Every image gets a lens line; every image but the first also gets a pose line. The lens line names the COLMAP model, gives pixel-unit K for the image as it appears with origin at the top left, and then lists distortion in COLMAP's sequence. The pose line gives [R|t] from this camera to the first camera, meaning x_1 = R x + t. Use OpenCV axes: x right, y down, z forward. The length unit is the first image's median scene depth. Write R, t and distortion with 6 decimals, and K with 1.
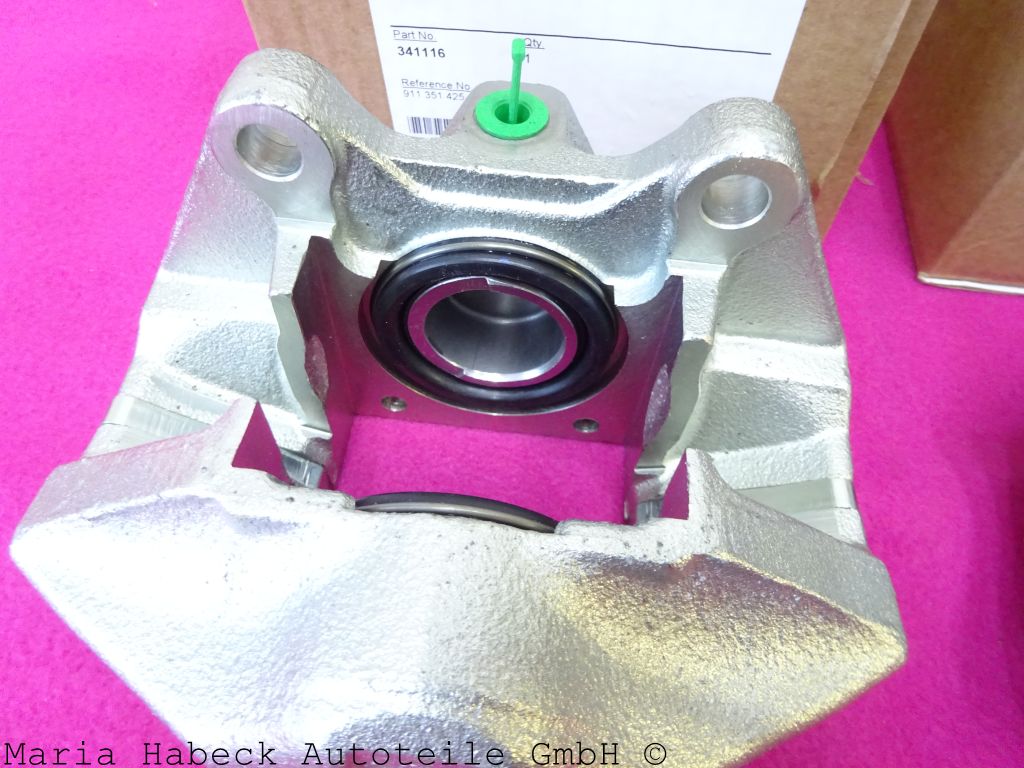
lens RADIAL K [[727.9, 0, 516.6], [0, 727.9, 383.7], [0, 0, 1]] dist [0.016255, -0.003061]
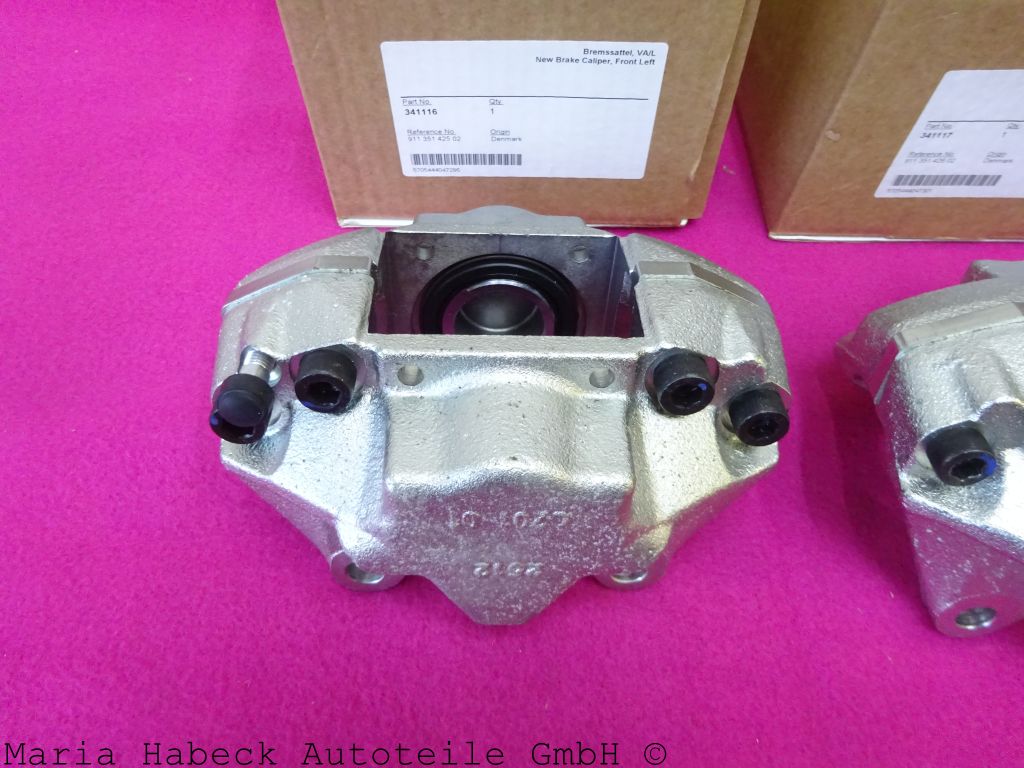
lens RADIAL K [[727.9, 0, 514.0], [0, 727.9, 384.7], [0, 0, 1]] dist [0.016255, -0.003061]
pose [[0.992489, -0.099810, 0.070731, -0.118073], [0.100434, 0.994930, -0.005306, 0.149633], [-0.069843, 0.012370, 0.997481, -0.575065]]
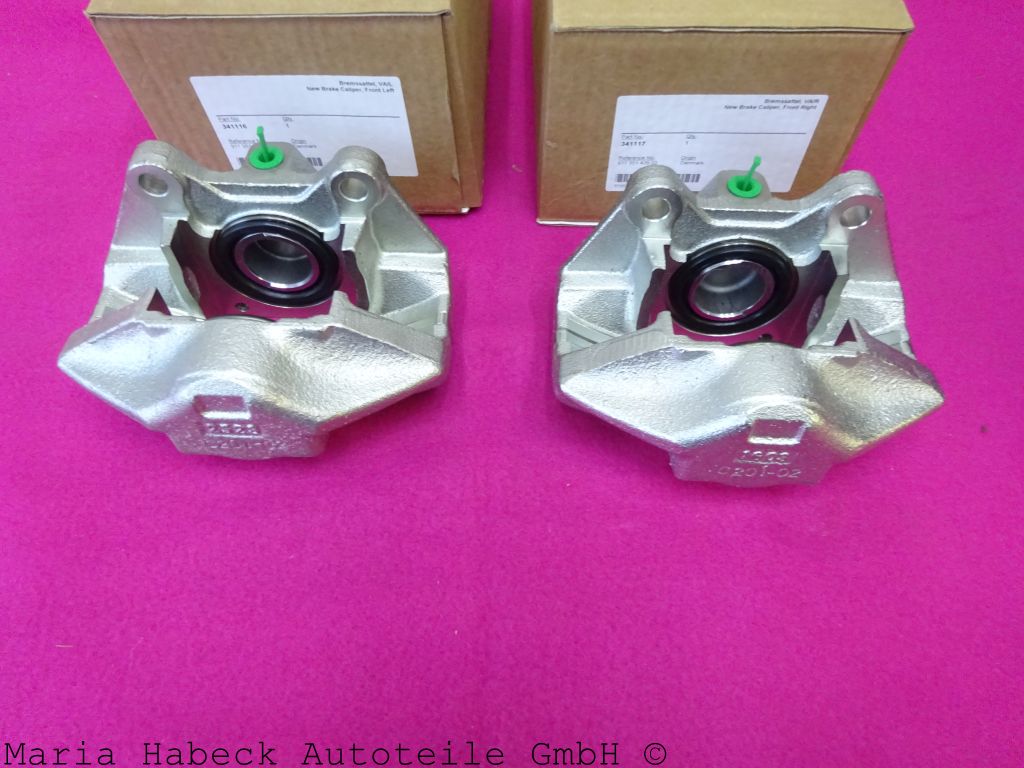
lens RADIAL K [[727.9, 0, 515.1], [0, 727.9, 385.3], [0, 0, 1]] dist [0.016255, -0.003061]
pose [[0.995313, -0.091613, 0.030986, 0.577215], [0.091438, 0.995786, 0.007022, 0.348612], [-0.031498, -0.004156, 0.999495, -1.166678]]
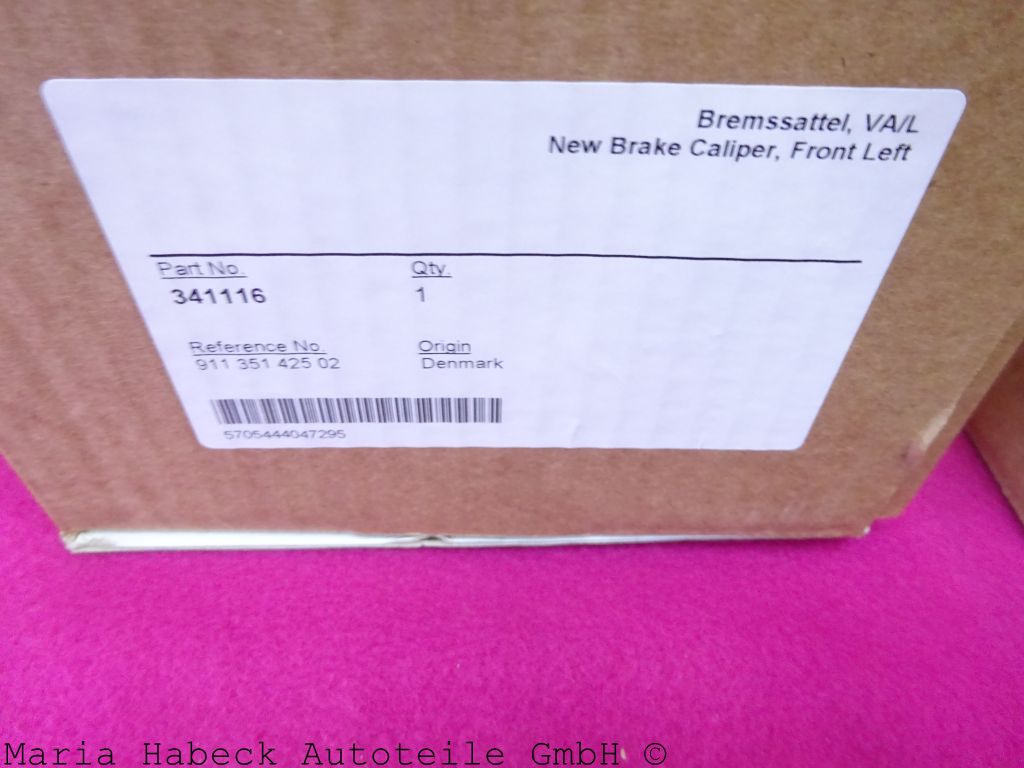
lens RADIAL K [[727.9, 0, 511.6], [0, 727.9, 390.2], [0, 0, 1]] dist [0.016255, -0.003061]
pose [[0.986605, -0.088894, 0.136782, 0.000864], [0.117906, 0.968047, -0.221323, -0.280960], [-0.112737, 0.234486, 0.965560, 0.549017]]
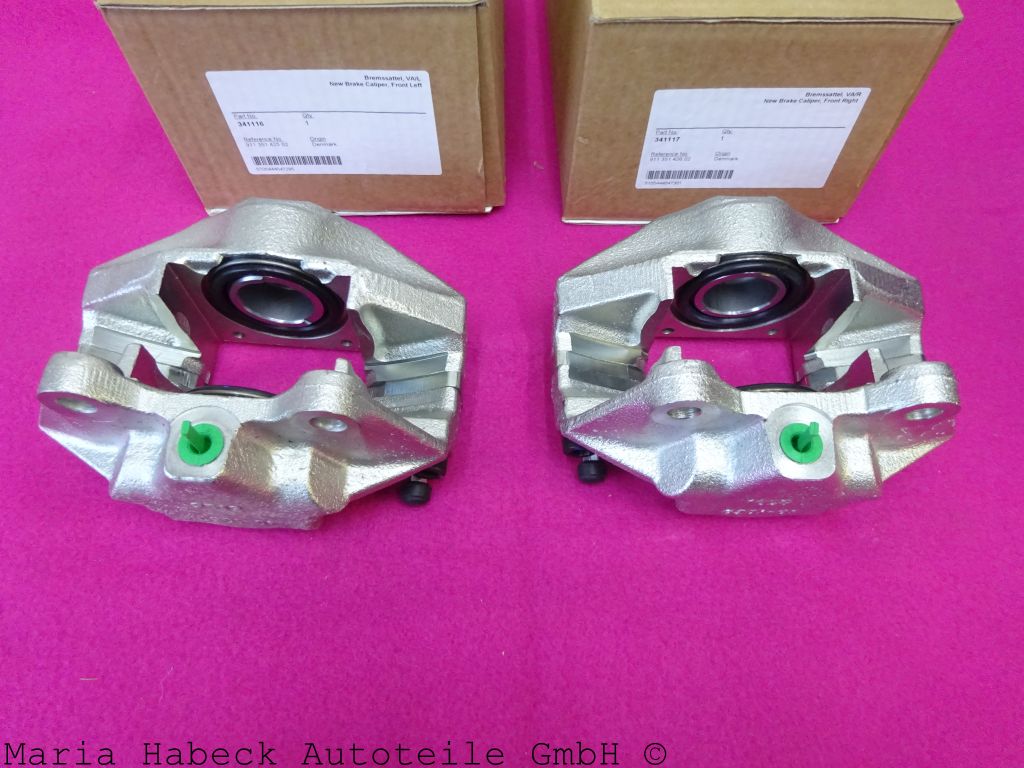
lens RADIAL K [[727.9, 0, 513.4], [0, 727.9, 384.7], [0, 0, 1]] dist [0.016255, -0.003061]
pose [[0.992499, -0.107304, 0.058579, 0.413686], [0.106515, 0.994175, 0.016442, 0.296197], [-0.060002, -0.010079, 0.998147, -1.073181]]
